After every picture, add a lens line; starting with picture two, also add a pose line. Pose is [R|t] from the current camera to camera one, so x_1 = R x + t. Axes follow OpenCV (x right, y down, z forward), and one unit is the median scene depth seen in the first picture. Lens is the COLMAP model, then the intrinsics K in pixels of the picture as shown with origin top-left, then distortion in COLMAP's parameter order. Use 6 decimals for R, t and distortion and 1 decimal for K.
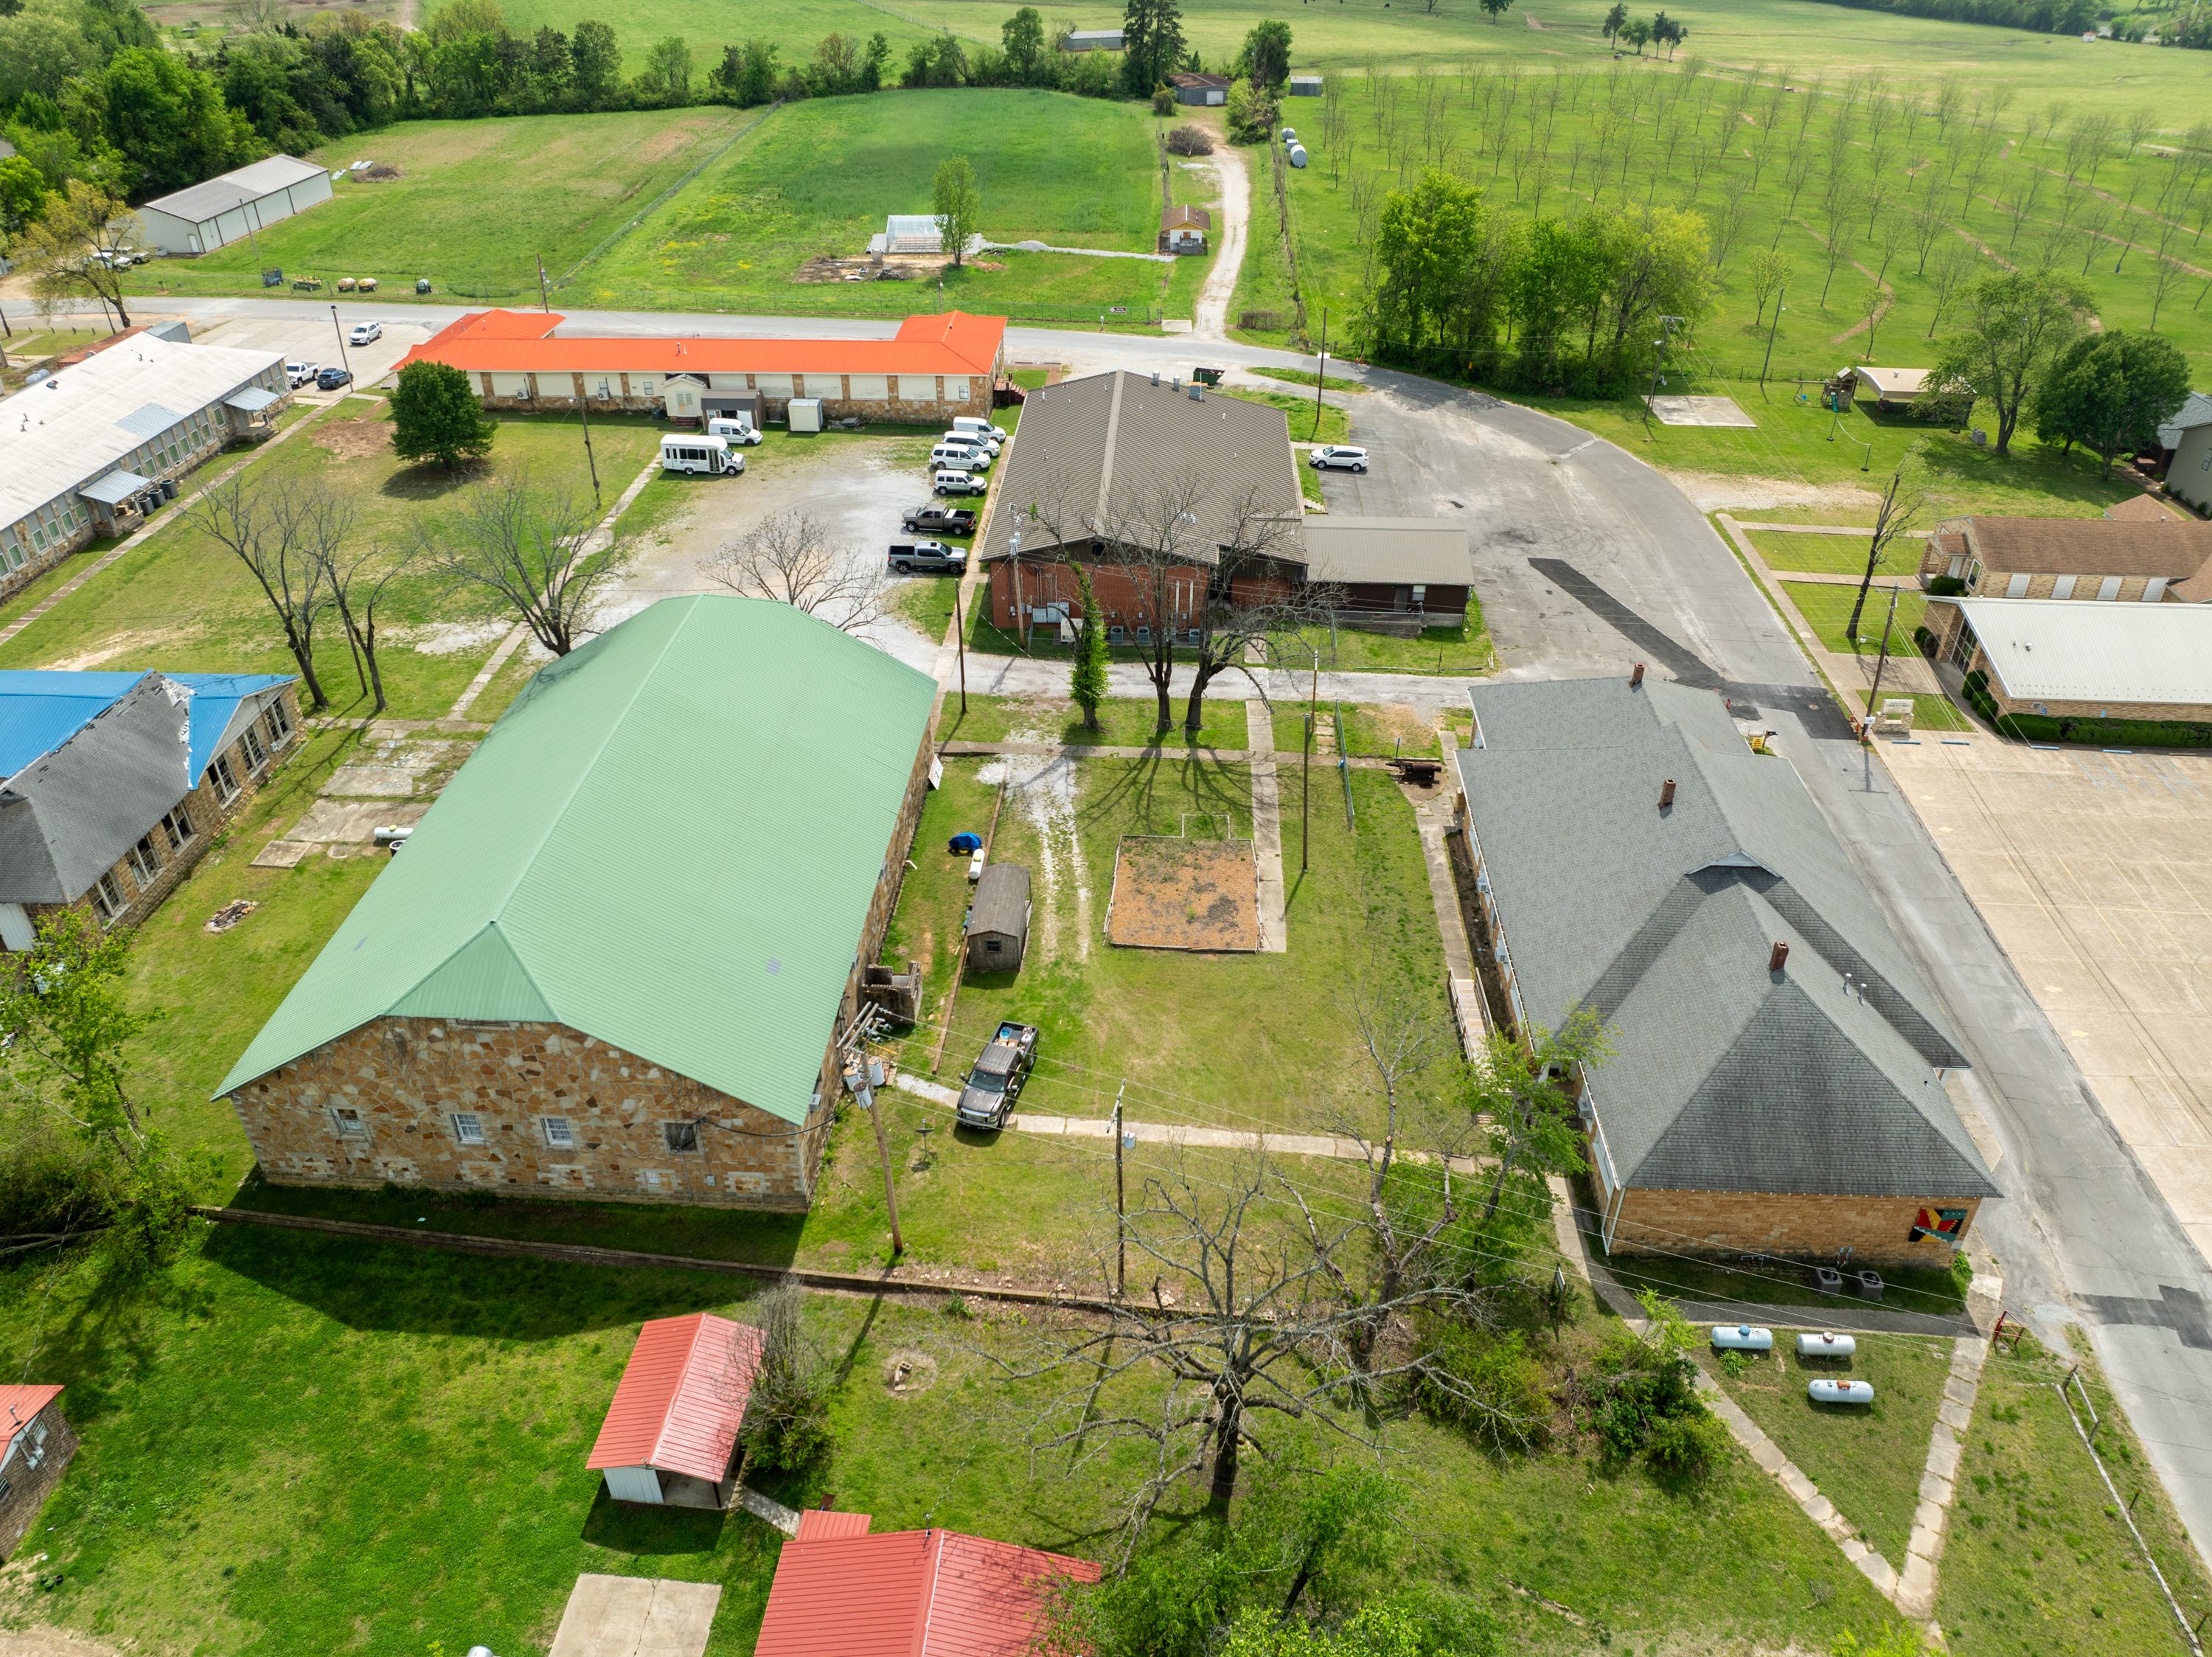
lens RADIAL K [[1558.6, 0, 1106.0], [0, 1558.6, 828.5], [0, 0, 1]] dist [-0.039794, -0.001698]
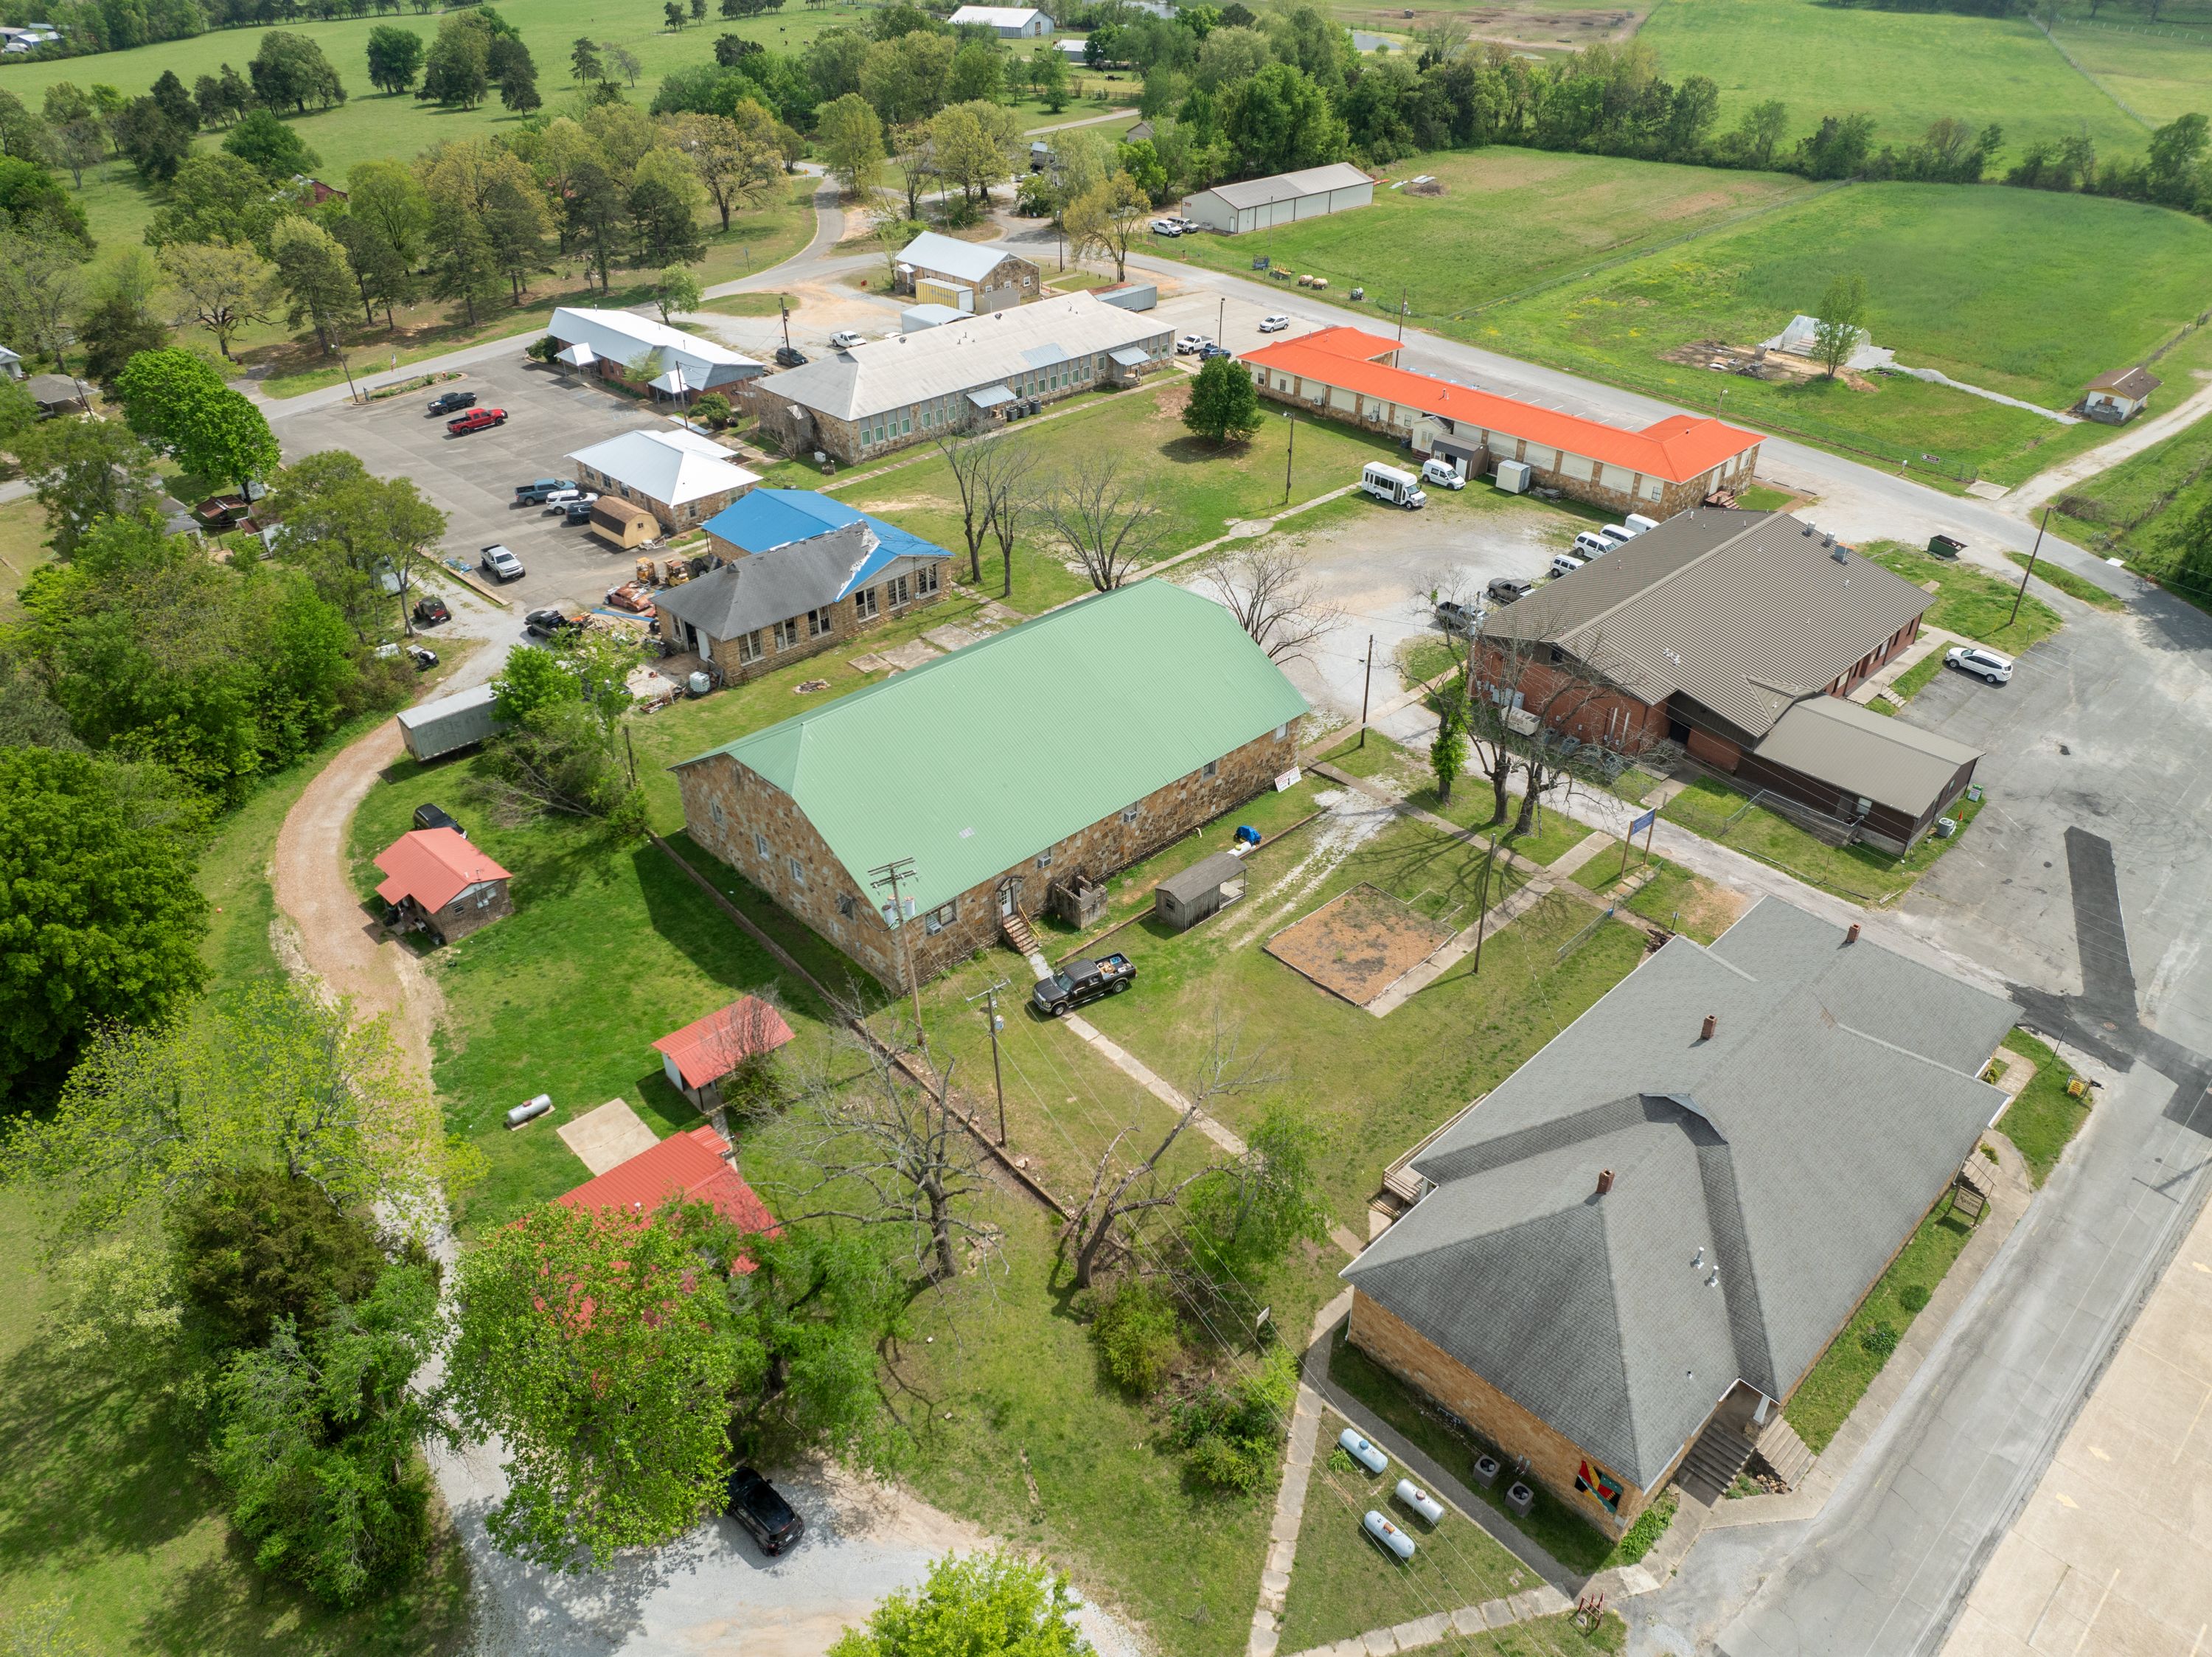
lens RADIAL K [[1533.0, 0, 1106.0], [0, 1533.0, 828.5], [0, 0, 1]] dist [-0.035356, 0.002383]
pose [[0.734316, 0.375343, -0.565595, 0.347046], [-0.375016, 0.918838, 0.122879, -0.069321], [0.565812, 0.121875, 0.815477, -0.024890]]
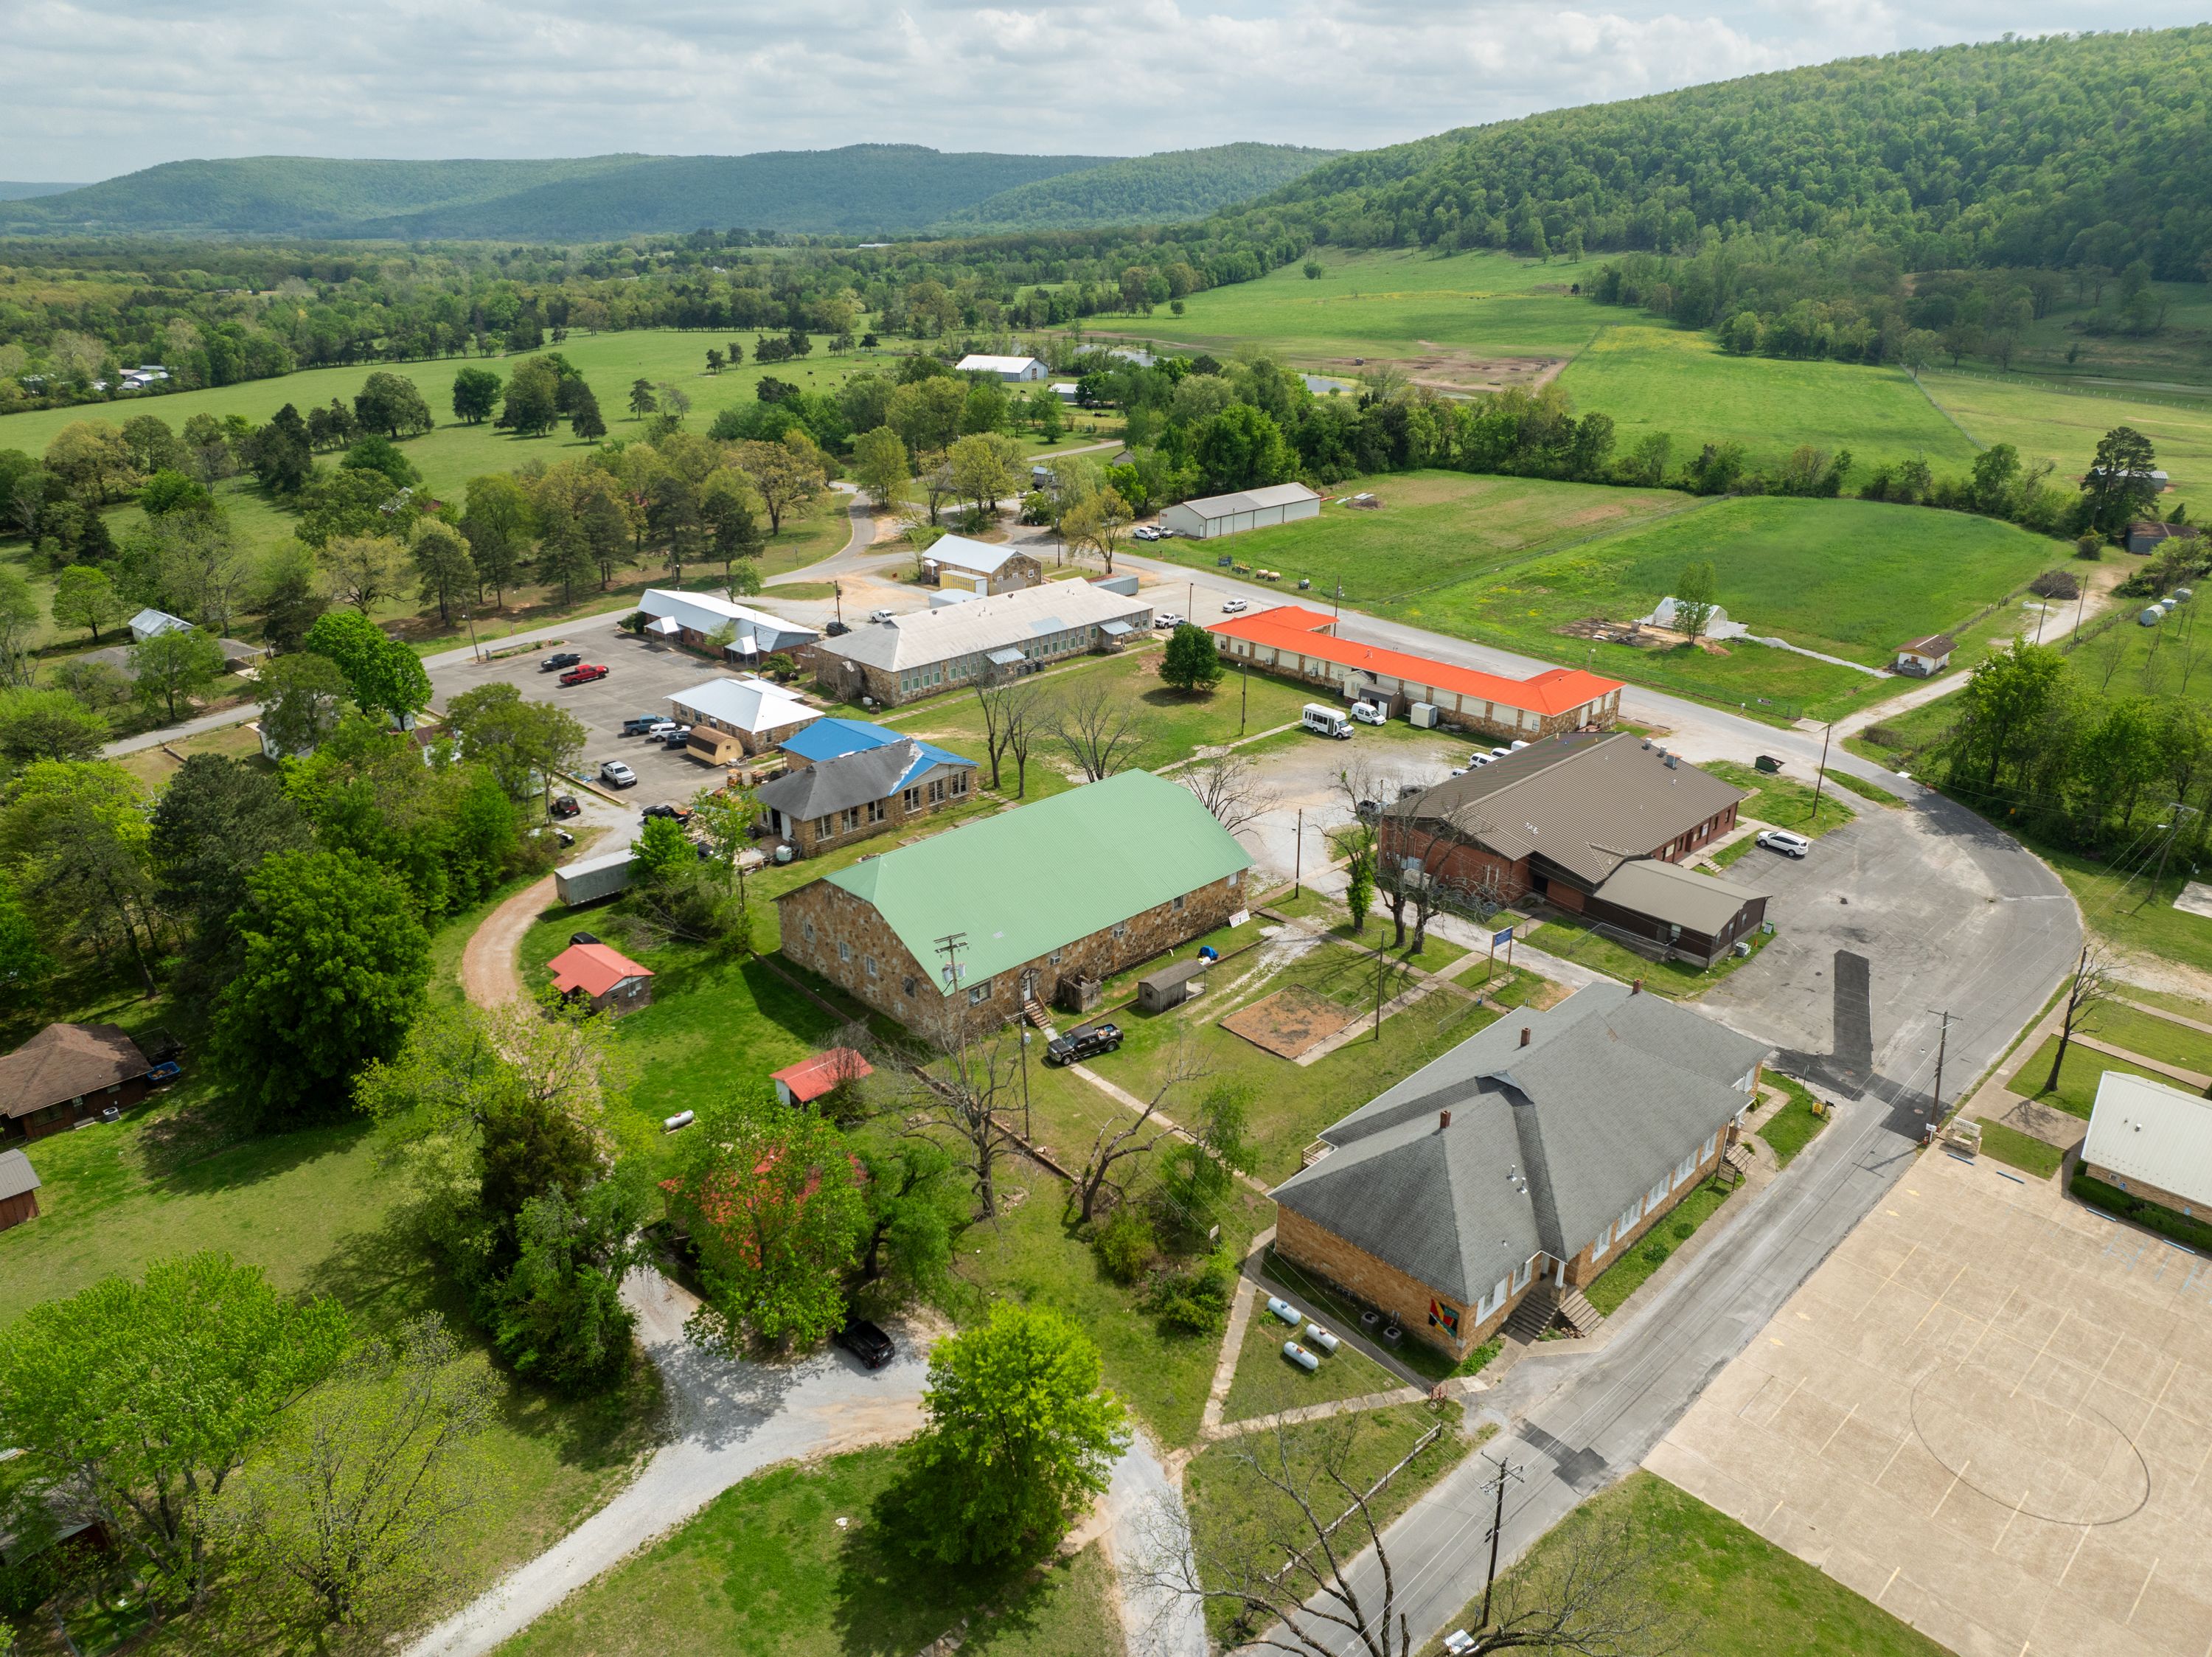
lens RADIAL K [[1524.3, 0, 1106.0], [0, 1524.3, 828.5], [0, 0, 1]] dist [-0.000100, -0.084759]
pose [[0.739890, 0.259735, -0.620565, 0.533113], [-0.374692, 0.925239, -0.059483, 0.016079], [0.558721, 0.276532, 0.781896, -0.219956]]
